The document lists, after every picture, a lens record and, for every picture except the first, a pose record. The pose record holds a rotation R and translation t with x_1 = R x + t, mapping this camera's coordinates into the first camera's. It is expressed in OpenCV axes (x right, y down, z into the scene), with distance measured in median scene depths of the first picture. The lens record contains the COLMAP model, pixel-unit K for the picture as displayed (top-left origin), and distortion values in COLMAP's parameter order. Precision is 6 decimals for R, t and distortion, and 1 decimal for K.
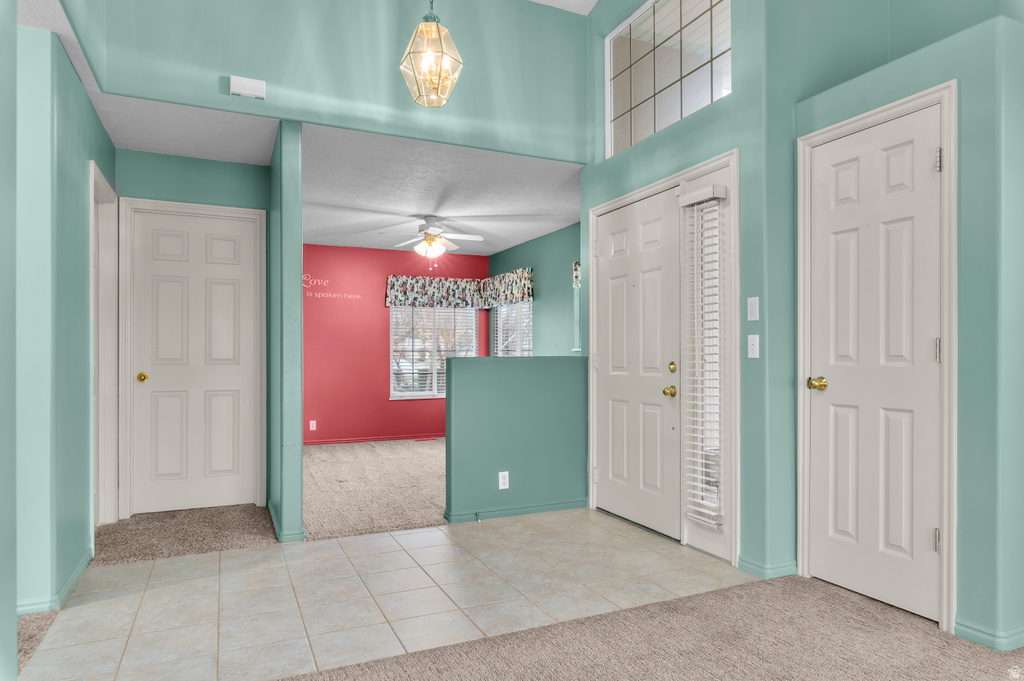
lens RADIAL K [[622.3, 0, 512.0], [0, 622.3, 340.5], [0, 0, 1]] dist [-0.002774, -0.000396]
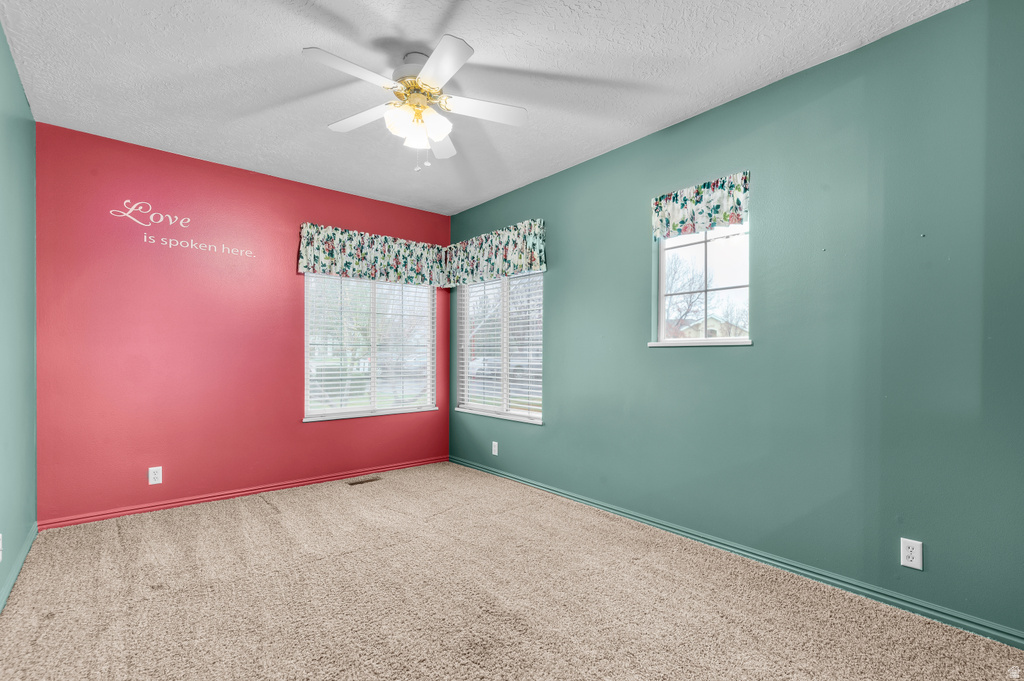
lens RADIAL K [[455.6, 0, 515.7], [0, 455.6, 353.1], [0, 0, 1]] dist [0.000383, -0.000051]
pose [[0.959879, 0.009764, 0.280243, -0.119047], [-0.015327, 0.999726, 0.017664, 0.014294], [-0.279994, -0.021251, 0.959766, 0.492284]]
